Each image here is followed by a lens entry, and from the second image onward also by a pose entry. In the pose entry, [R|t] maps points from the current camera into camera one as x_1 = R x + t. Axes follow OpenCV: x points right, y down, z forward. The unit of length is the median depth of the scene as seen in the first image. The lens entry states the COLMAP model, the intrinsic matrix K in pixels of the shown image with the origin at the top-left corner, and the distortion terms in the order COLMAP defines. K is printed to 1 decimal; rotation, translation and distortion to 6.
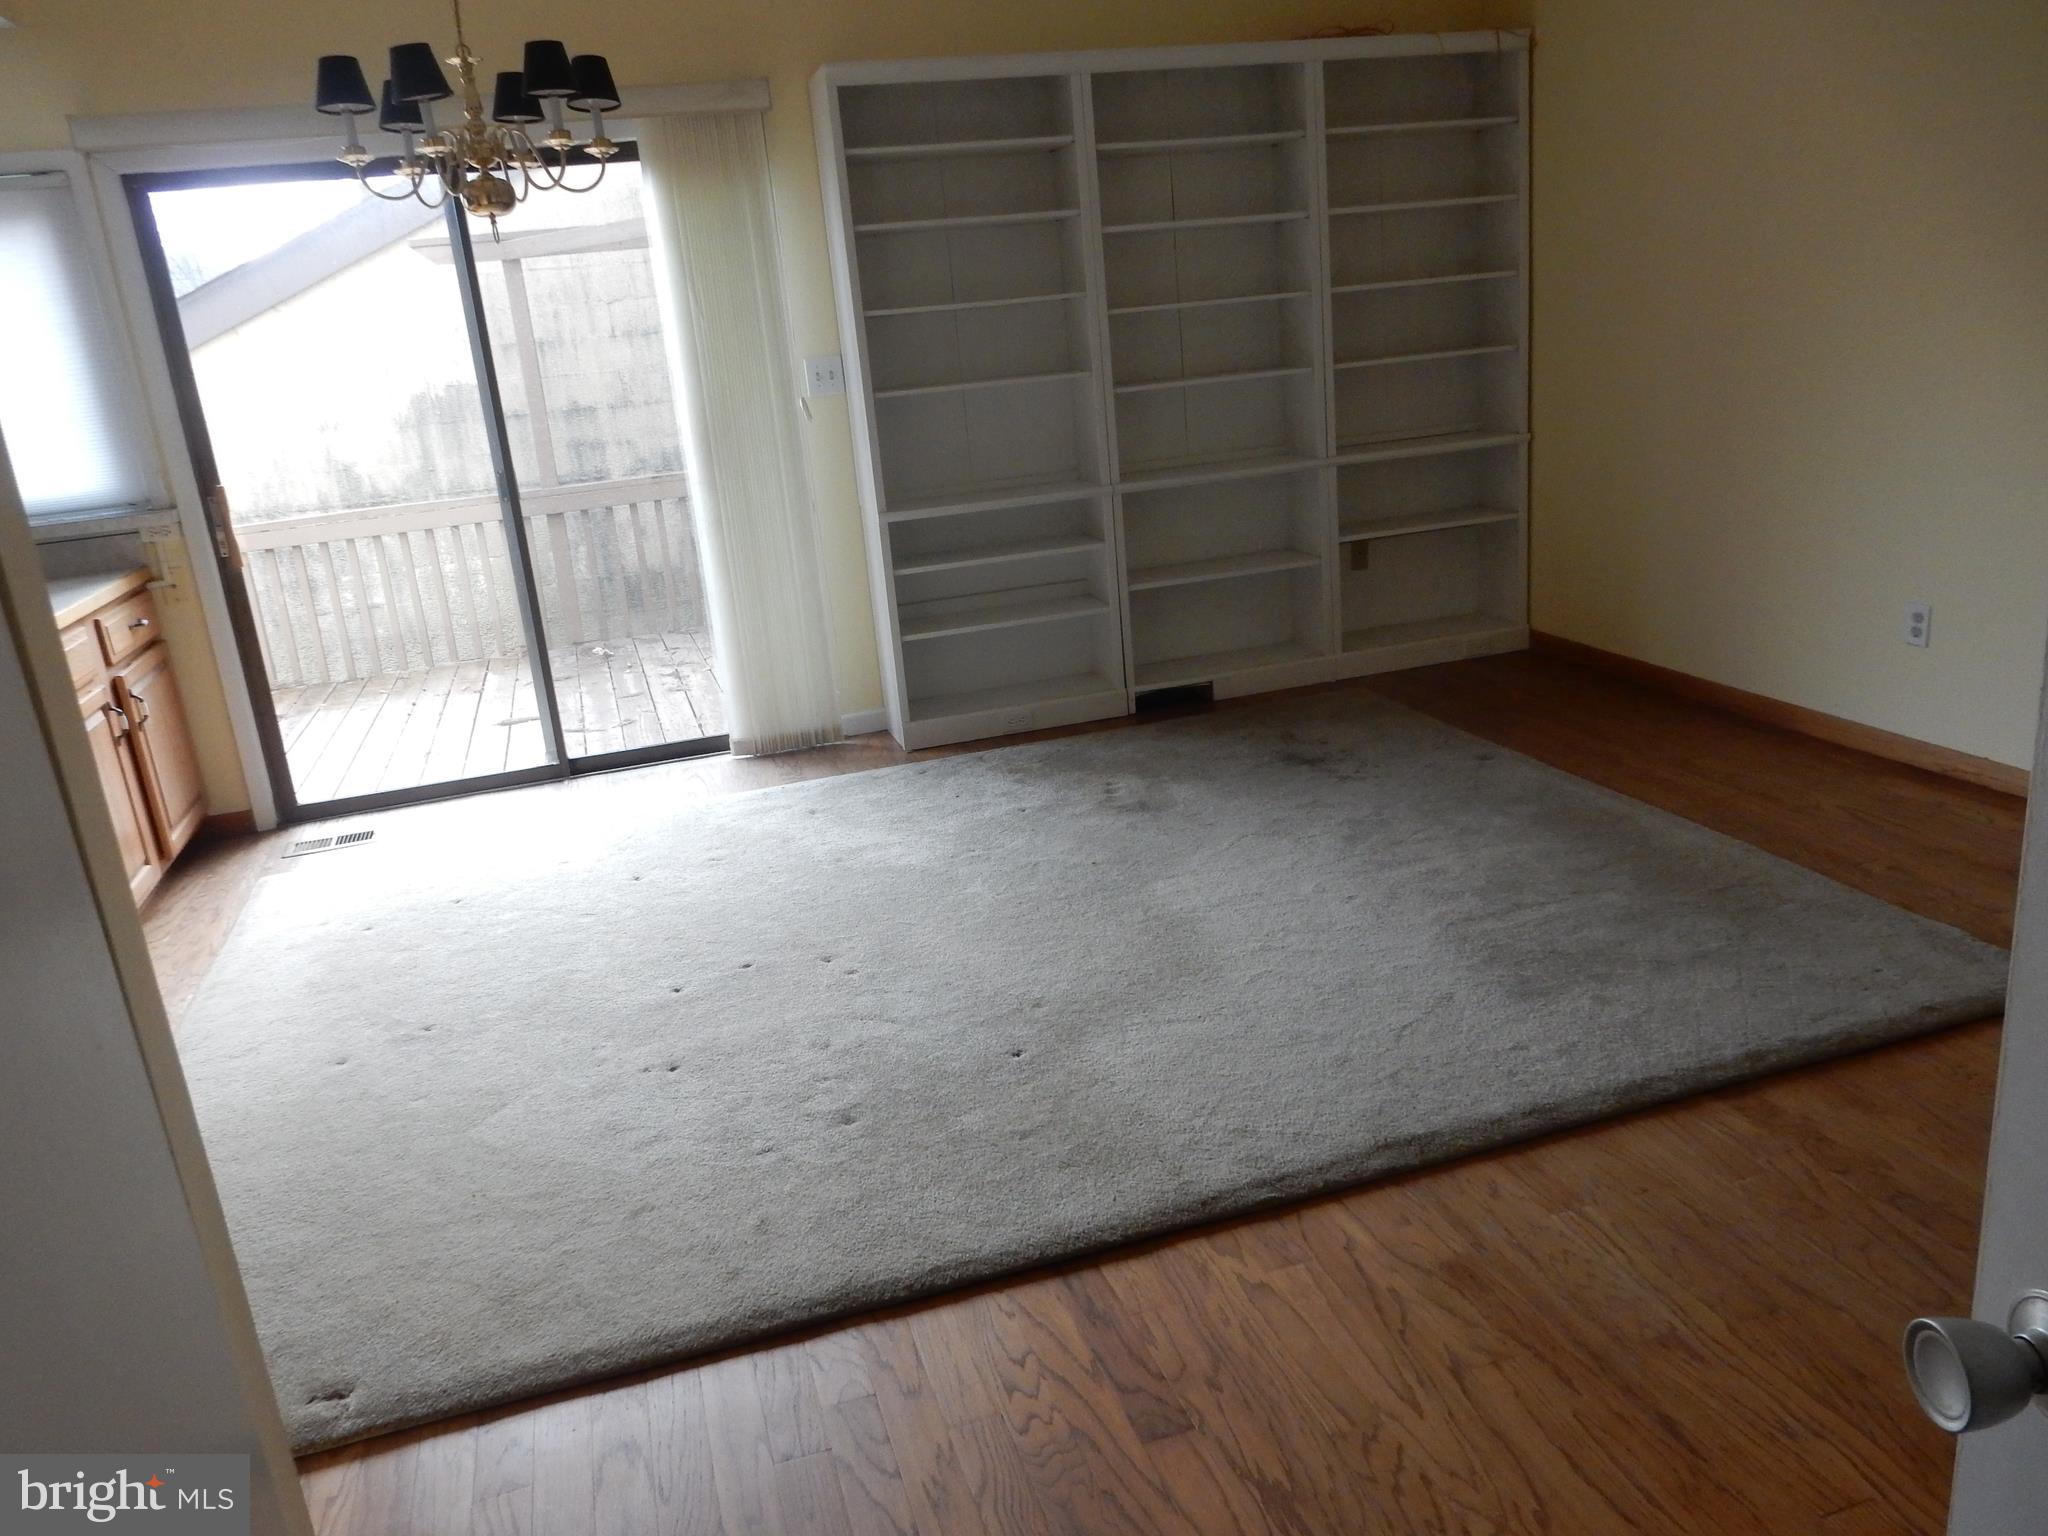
lens RADIAL K [[1510.4, 0, 1018.0], [0, 1510.4, 770.8], [0, 0, 1]] dist [-0.007373, 0.001483]
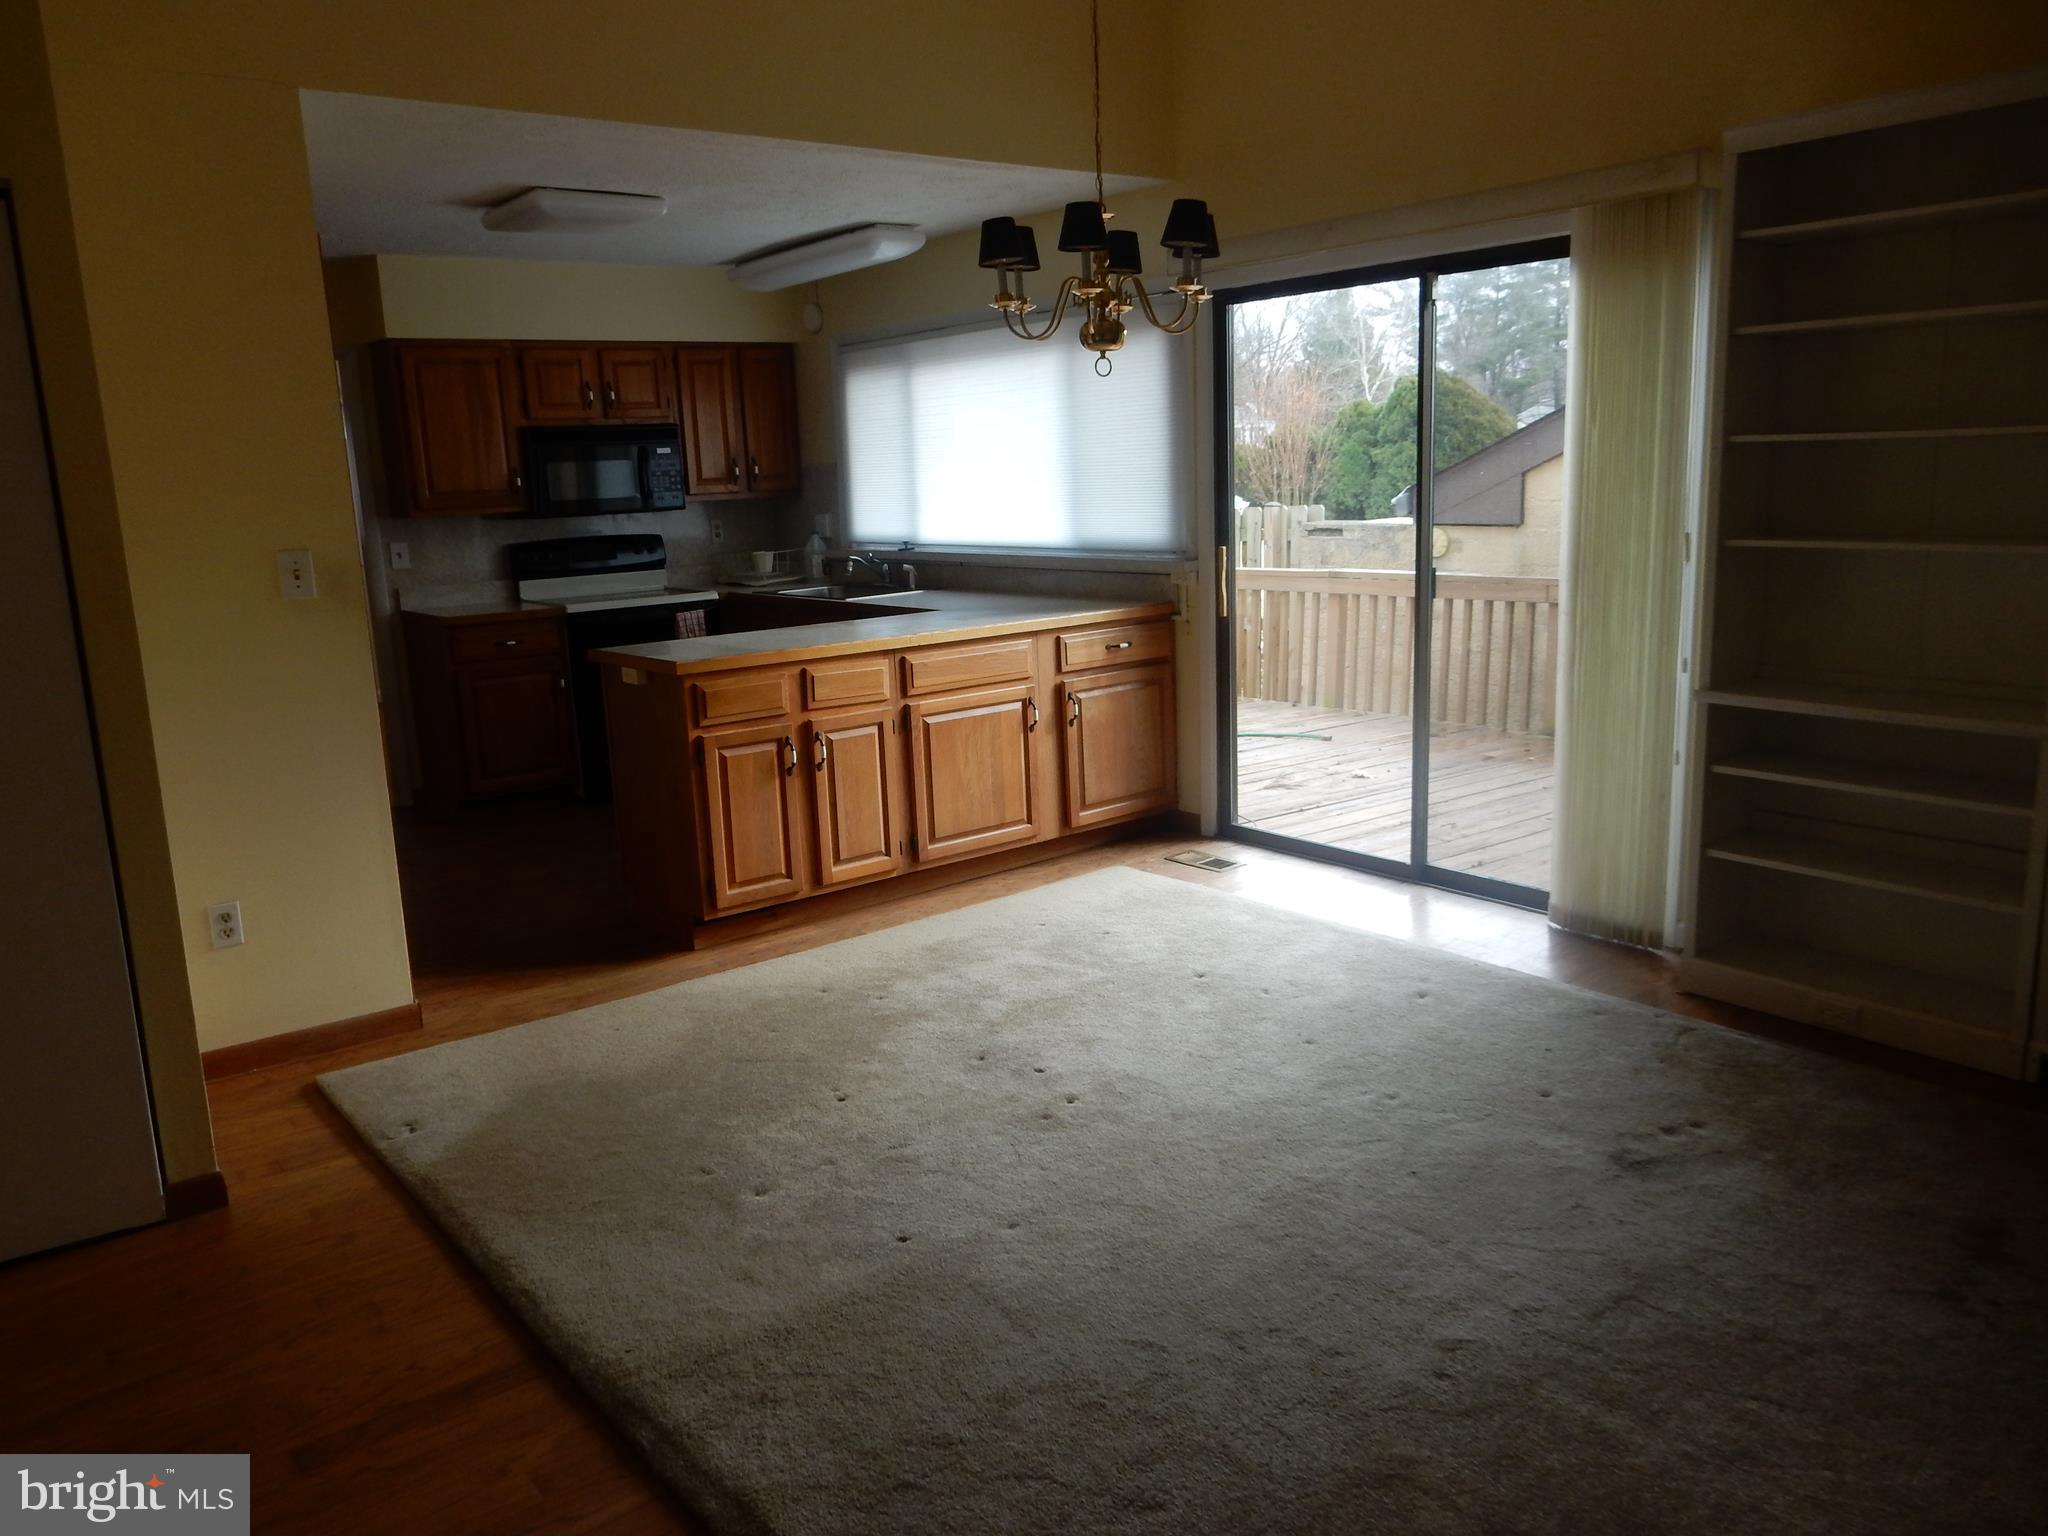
lens RADIAL K [[1510.4, 0, 1020.1], [0, 1510.4, 770.1], [0, 0, 1]] dist [-0.007373, 0.001483]
pose [[0.379362, 0.261119, -0.887638, 0.506576], [-0.268968, 0.949044, 0.164231, -0.173397], [0.885291, 0.176443, 0.430264, 0.376241]]
